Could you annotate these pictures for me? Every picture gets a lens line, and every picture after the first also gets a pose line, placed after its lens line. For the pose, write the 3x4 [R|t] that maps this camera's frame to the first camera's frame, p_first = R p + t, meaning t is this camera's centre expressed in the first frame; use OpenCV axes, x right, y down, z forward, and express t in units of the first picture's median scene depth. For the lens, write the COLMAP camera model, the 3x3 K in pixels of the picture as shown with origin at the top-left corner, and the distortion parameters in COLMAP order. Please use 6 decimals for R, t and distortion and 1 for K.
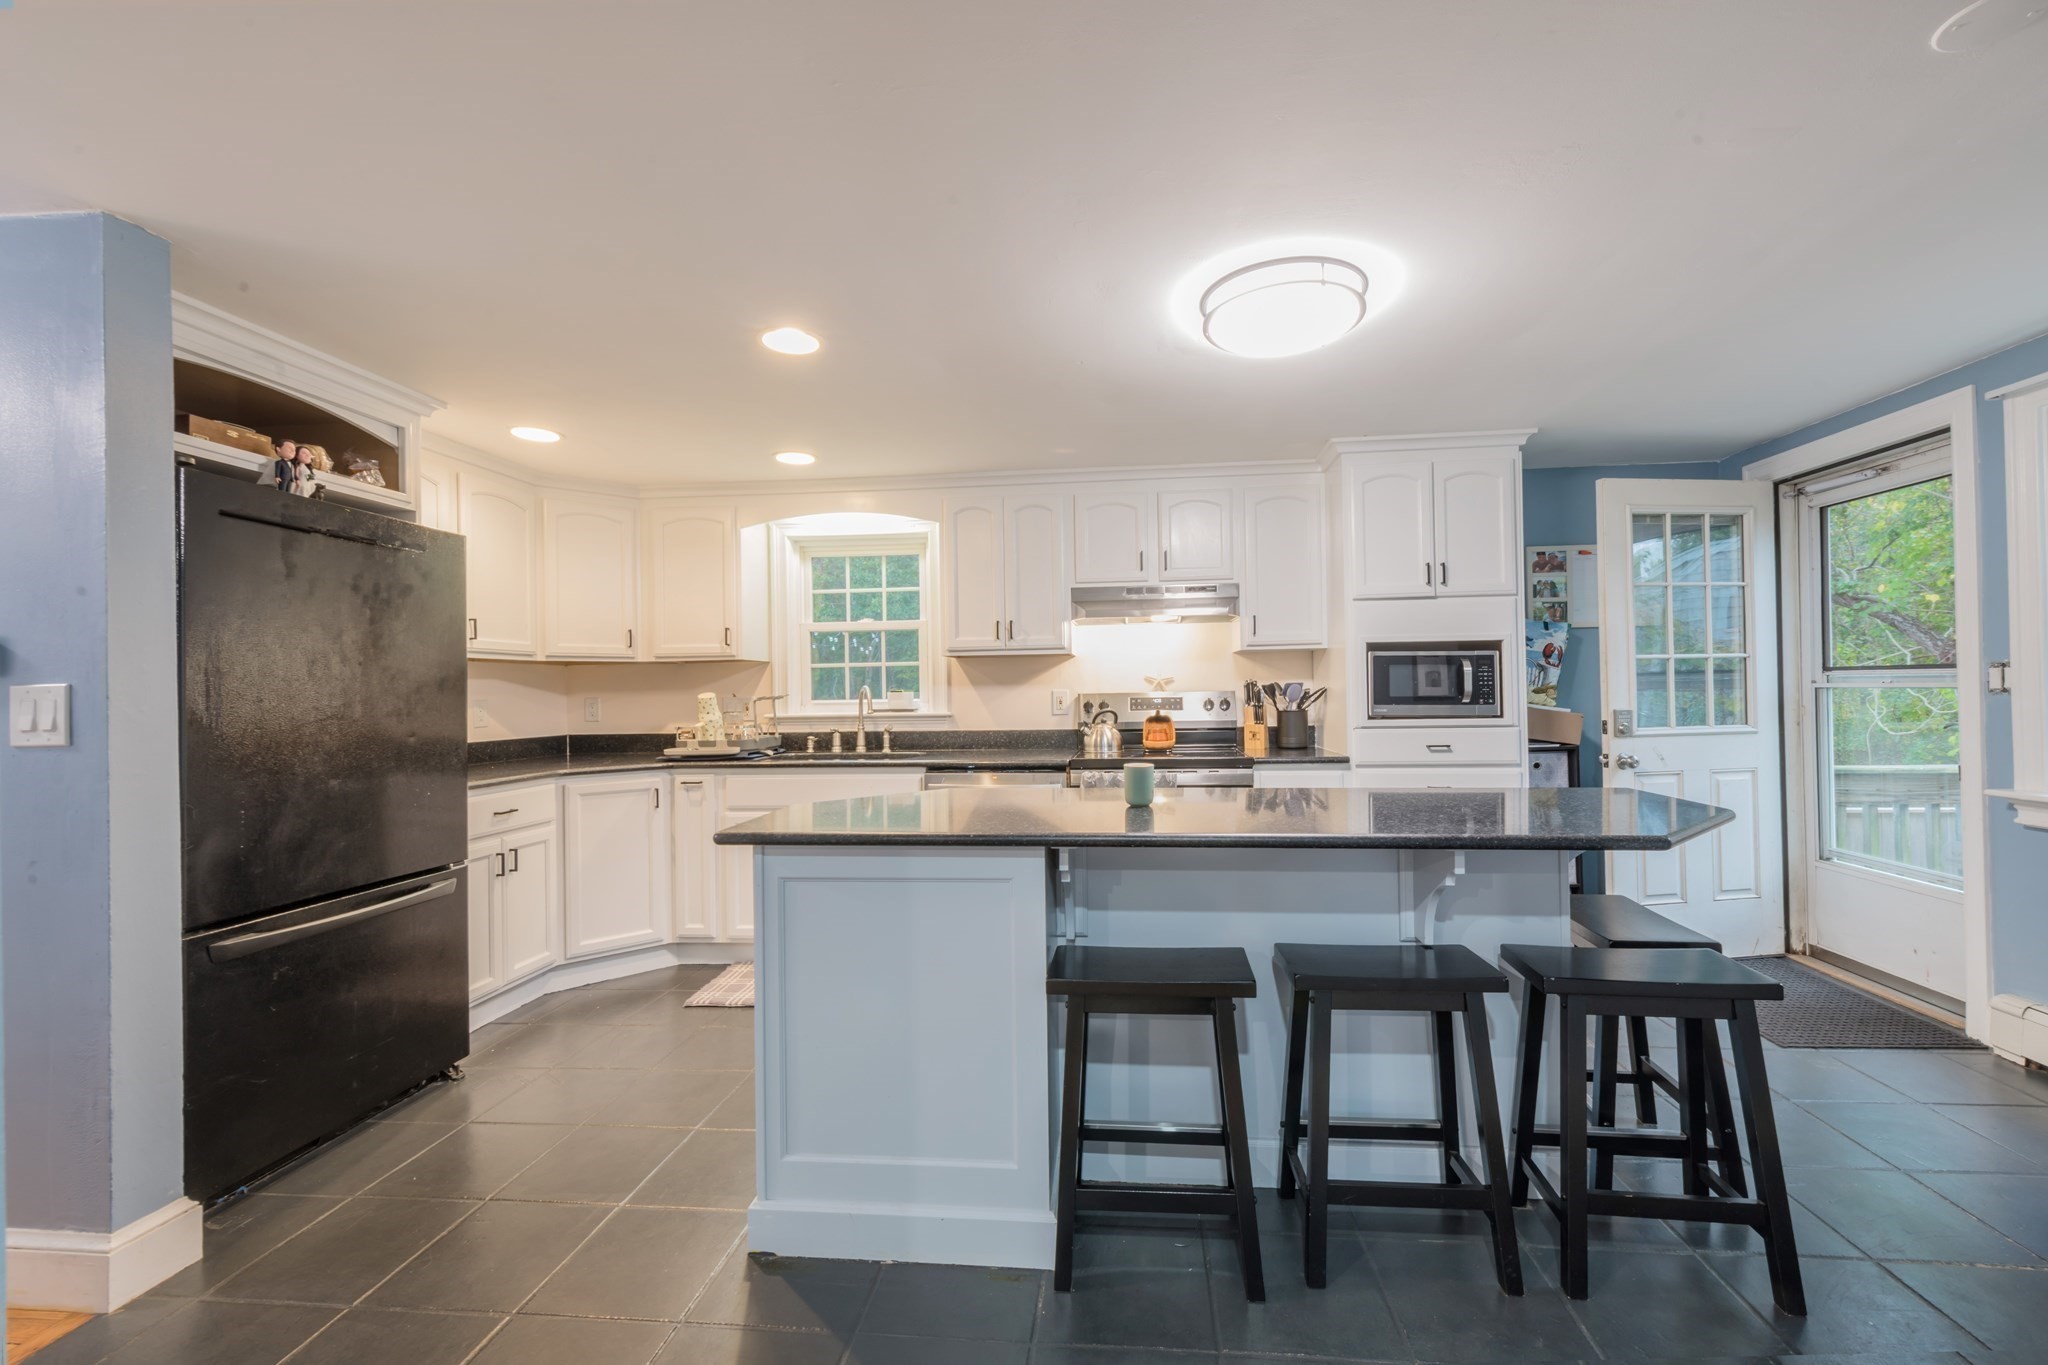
lens RADIAL K [[824.2, 0, 1057.3], [0, 824.2, 682.5], [0, 0, 1]] dist [0.013991, -0.000135]
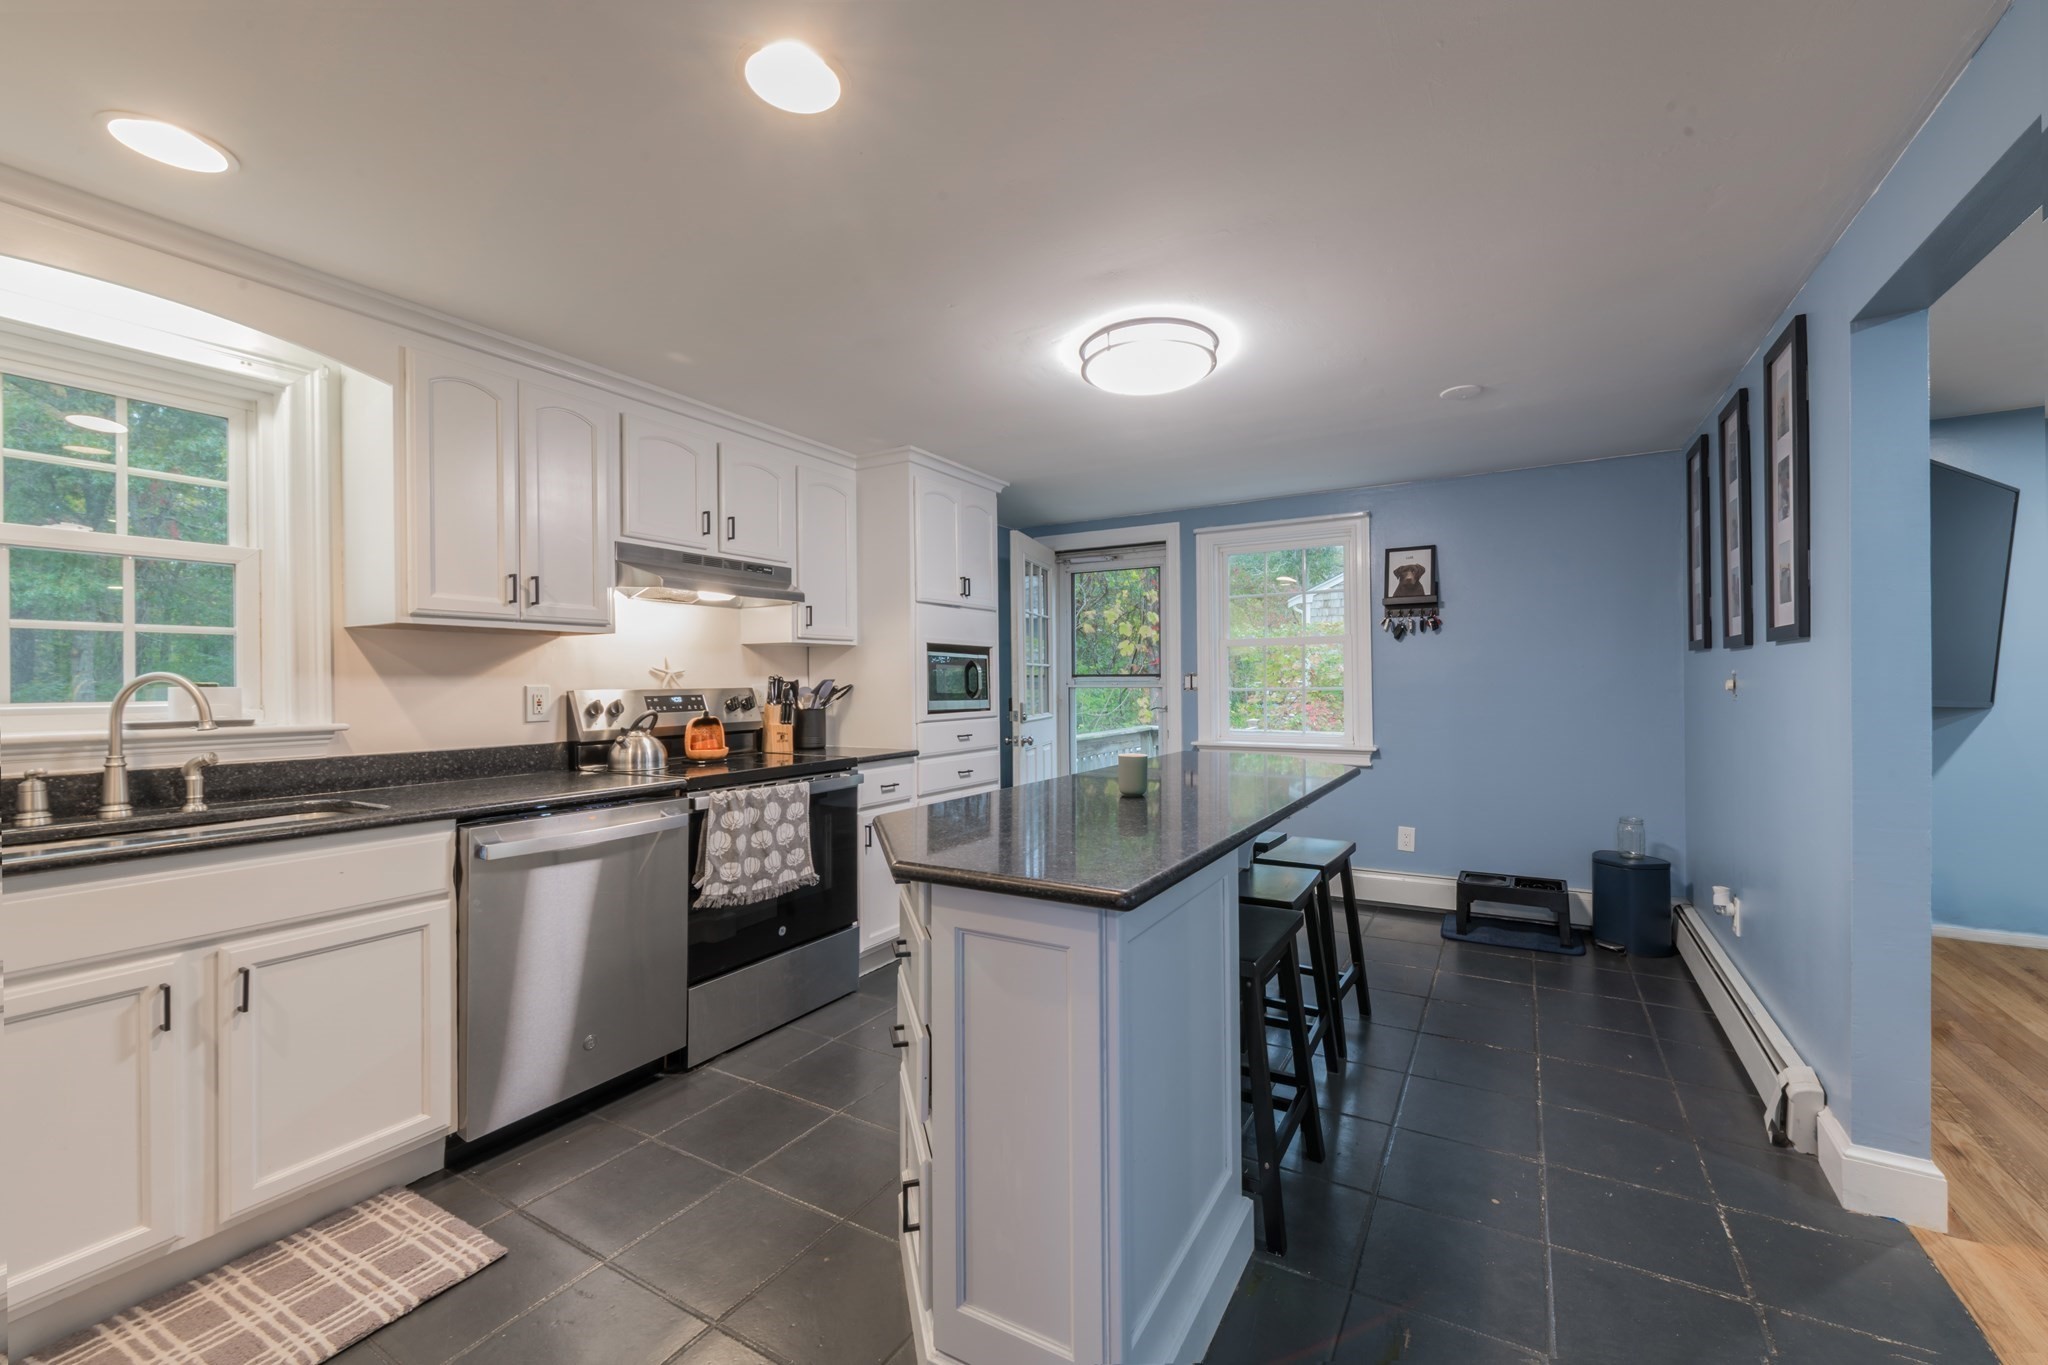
lens RADIAL K [[824.2, 0, 1057.3], [0, 824.2, 682.5], [0, 0, 1]] dist [0.013991, -0.000135]
pose [[0.413120, 0.012610, 0.910589, -0.446665], [-0.005759, 0.999920, -0.011234, 0.012221], [-0.910658, -0.000603, 0.413160, 0.334412]]
